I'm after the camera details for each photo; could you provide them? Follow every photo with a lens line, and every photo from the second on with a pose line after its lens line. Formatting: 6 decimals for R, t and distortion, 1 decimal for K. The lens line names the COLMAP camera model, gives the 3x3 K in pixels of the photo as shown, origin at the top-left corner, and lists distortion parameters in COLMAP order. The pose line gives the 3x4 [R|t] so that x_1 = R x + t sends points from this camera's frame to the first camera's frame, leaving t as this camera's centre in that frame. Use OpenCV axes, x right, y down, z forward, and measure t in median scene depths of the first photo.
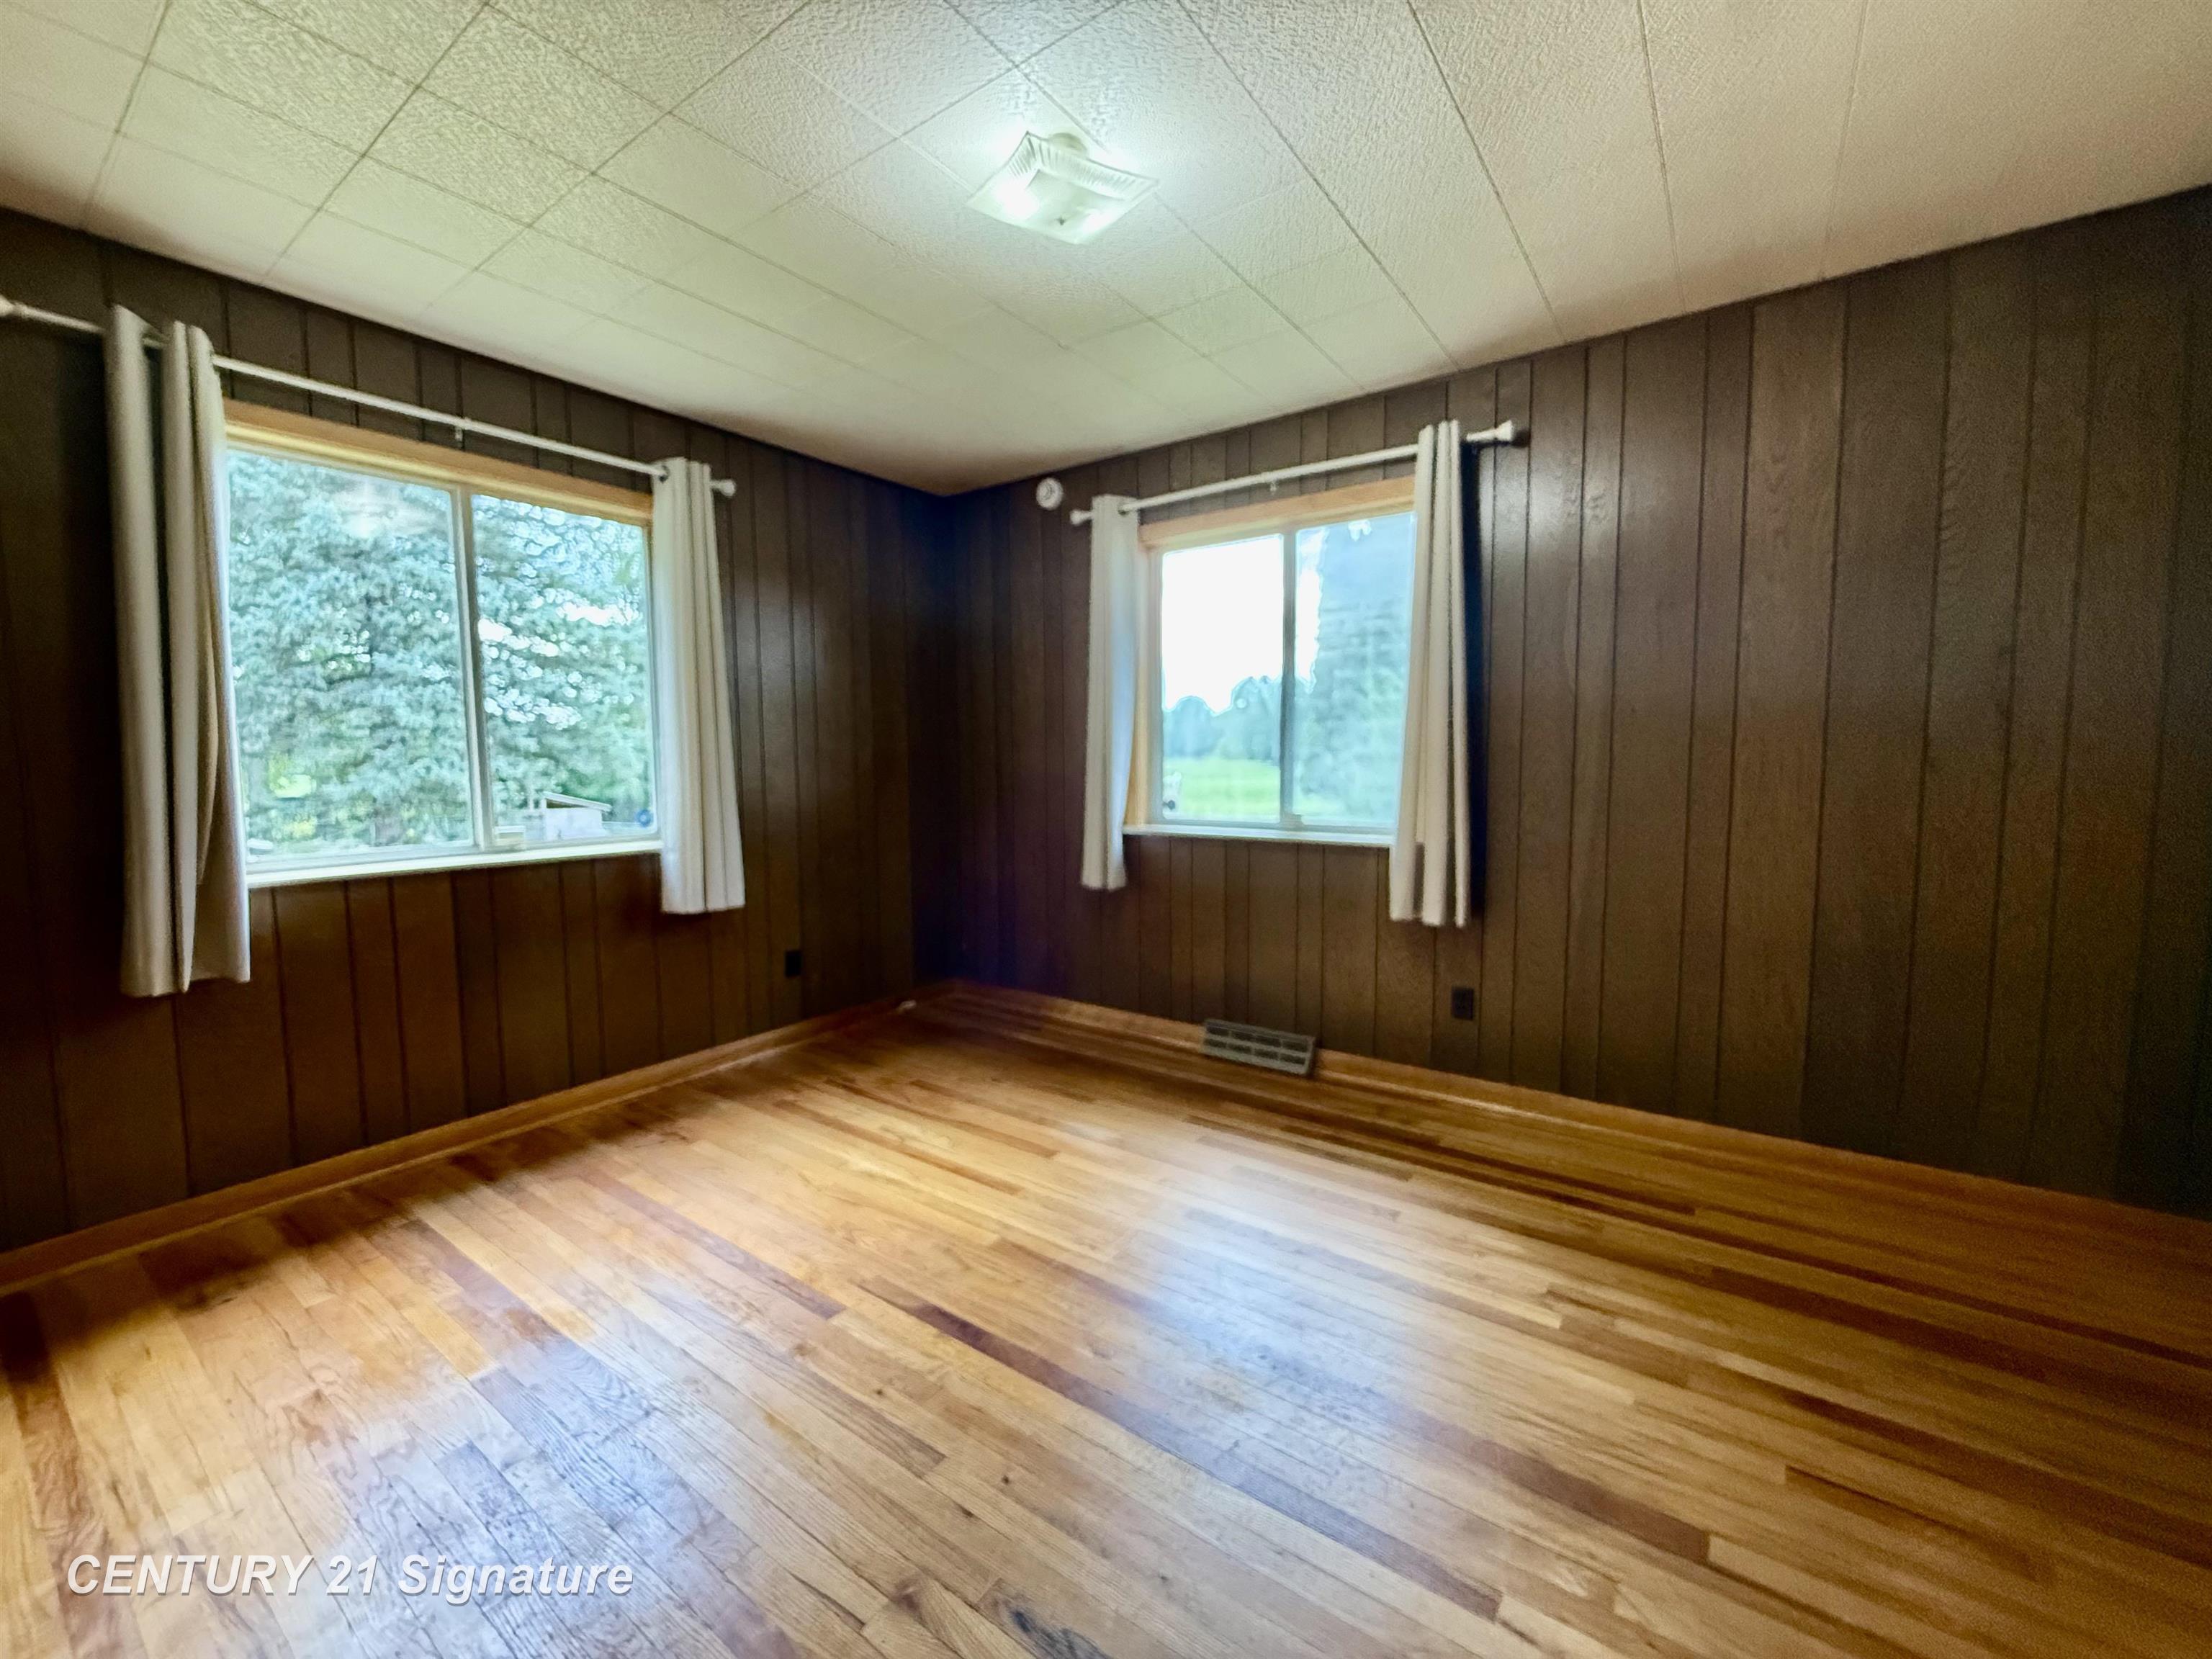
lens RADIAL K [[882.5, 0, 1094.5], [0, 882.5, 844.3], [0, 0, 1]] dist [0.001230, 0.000121]
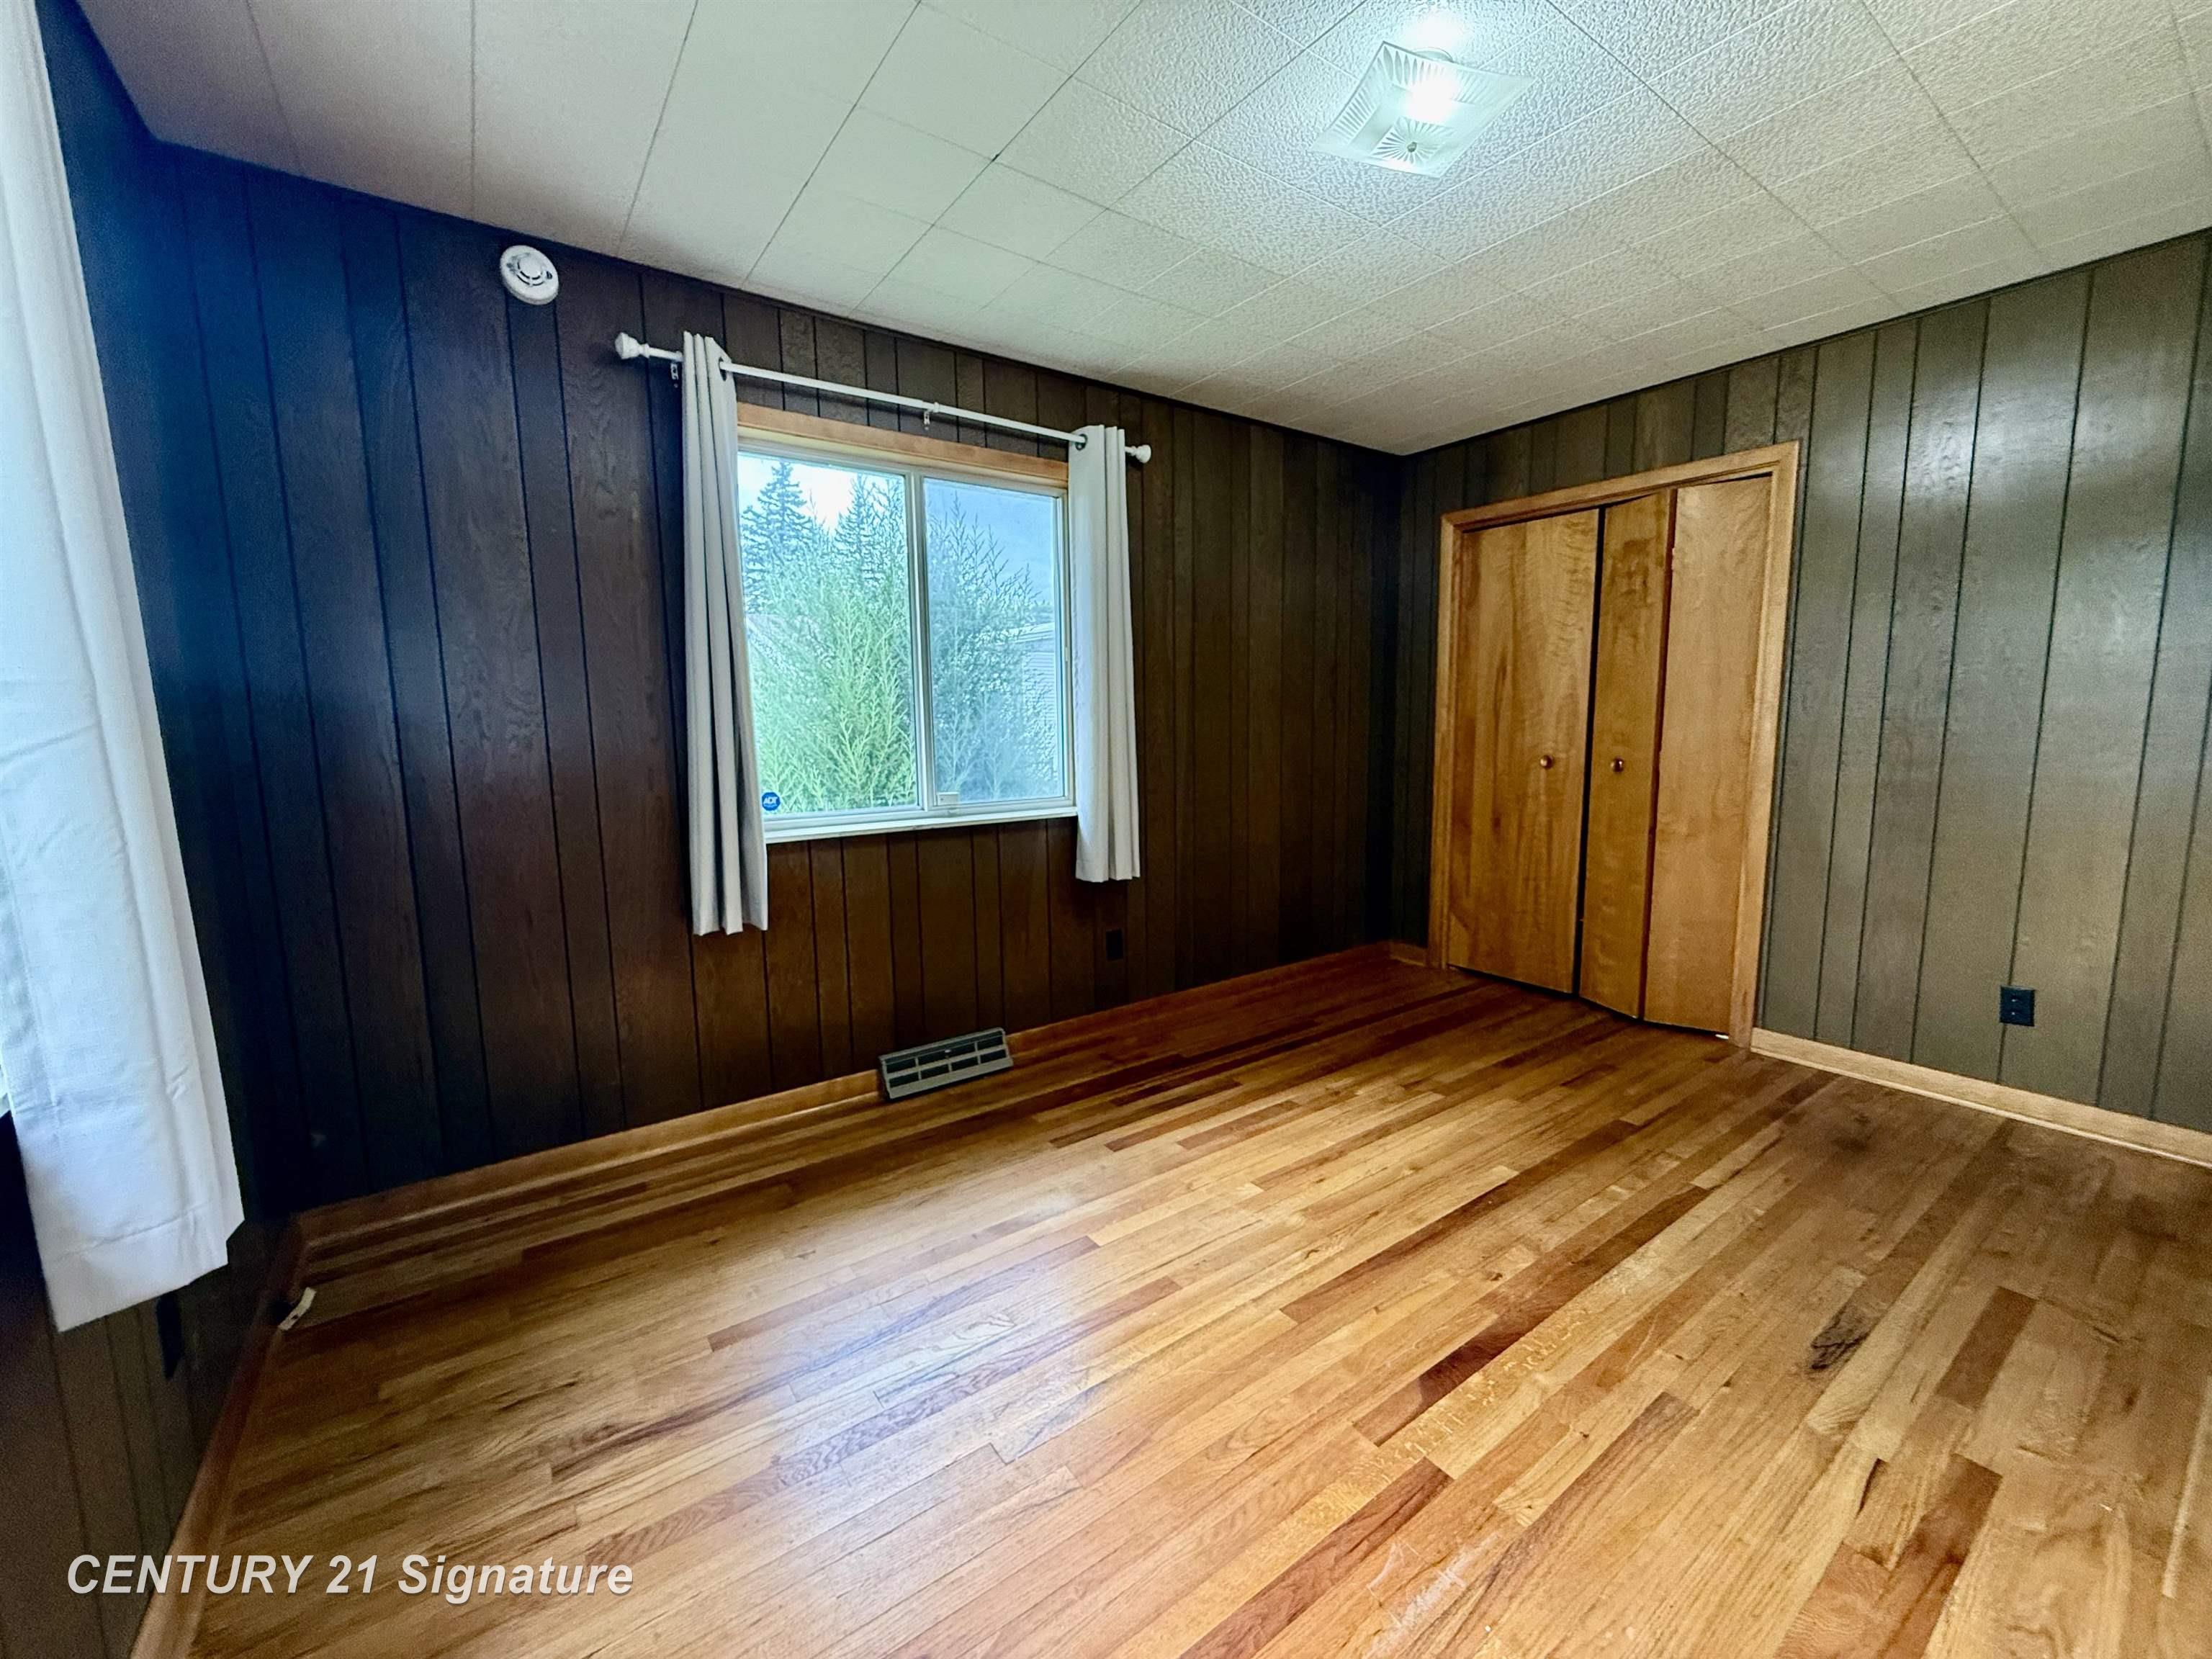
lens RADIAL K [[882.5, 0, 1122.8], [0, 882.5, 834.5], [0, 0, 1]] dist [0.001230, 0.000121]
pose [[0.316815, -0.122345, 0.940564, -0.675668], [0.106994, 0.989926, 0.092726, -0.070319], [-0.942433, 0.071258, 0.326713, 0.640429]]
